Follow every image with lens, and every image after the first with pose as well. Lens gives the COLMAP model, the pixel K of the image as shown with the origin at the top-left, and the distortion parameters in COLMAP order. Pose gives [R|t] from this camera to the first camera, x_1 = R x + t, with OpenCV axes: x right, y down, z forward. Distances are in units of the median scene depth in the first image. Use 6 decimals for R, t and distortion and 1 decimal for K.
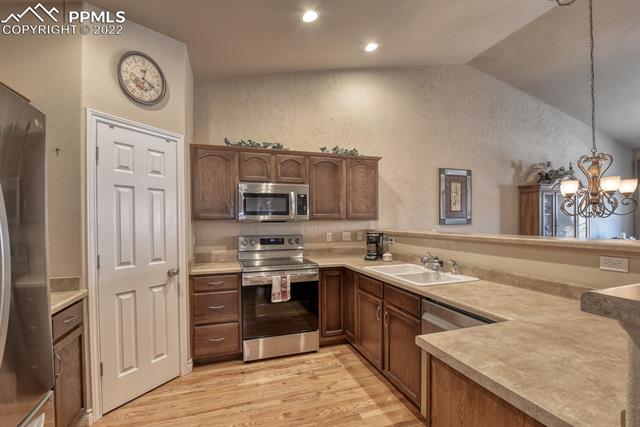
lens RADIAL K [[287.0, 0, 326.7], [0, 287.0, 222.6], [0, 0, 1]] dist [-0.025392, 0.001081]
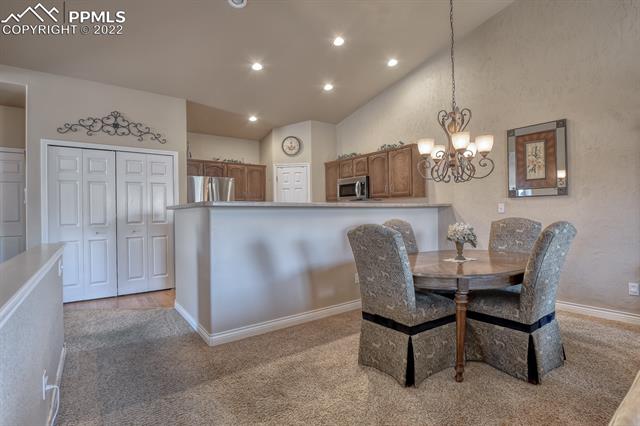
lens RADIAL K [[307.6, 0, 321.7], [0, 307.6, 211.7], [0, 0, 1]] dist [-0.025776, 0.001204]
pose [[0.314097, 0.000762, -0.949391, 1.452476], [0.006839, 0.999972, 0.003065, 0.057038], [0.949366, -0.007456, 0.314083, 0.265959]]
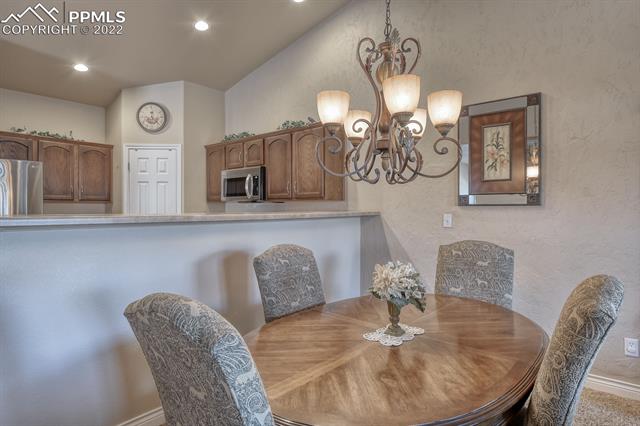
lens RADIAL K [[348.2, 0, 318.1], [0, 348.2, 211.1], [0, 0, 1]] dist [-0.020498, 0.002486]
pose [[0.522677, 0.012902, -0.852433, 1.142142], [-0.006669, 0.999917, 0.011045, 0.016168], [0.852505, -0.000088, 0.522719, 0.533590]]
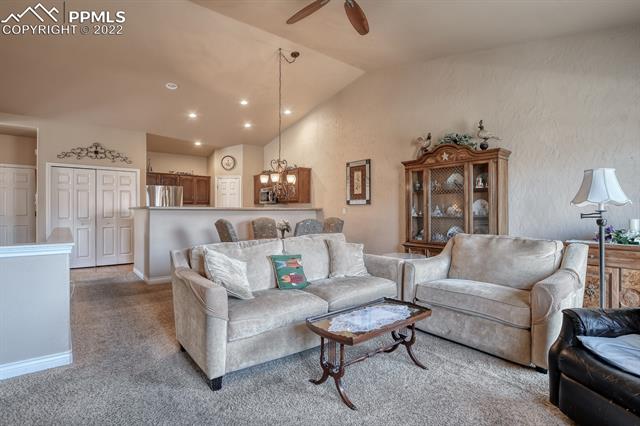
lens RADIAL K [[307.6, 0, 321.1], [0, 307.6, 211.8], [0, 0, 1]] dist [-0.025776, 0.001204]
pose [[0.360377, 0.008953, -0.932764, 2.305709], [-0.008257, 0.999945, 0.006408, 0.042647], [0.932770, 0.005393, 0.360431, 0.493460]]
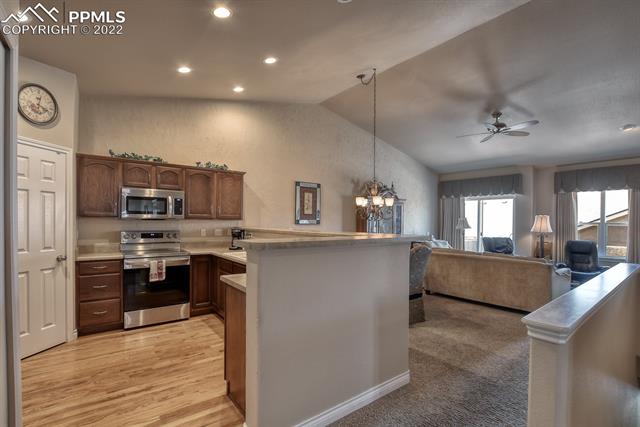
lens RADIAL K [[287.0, 0, 317.2], [0, 287.0, 222.7], [0, 0, 1]] dist [-0.025392, 0.001081]
pose [[0.951867, 0.015719, 0.306108, 0.115628], [-0.015793, 0.999873, -0.002235, 0.001946], [-0.306104, -0.002707, 0.951994, -0.399937]]
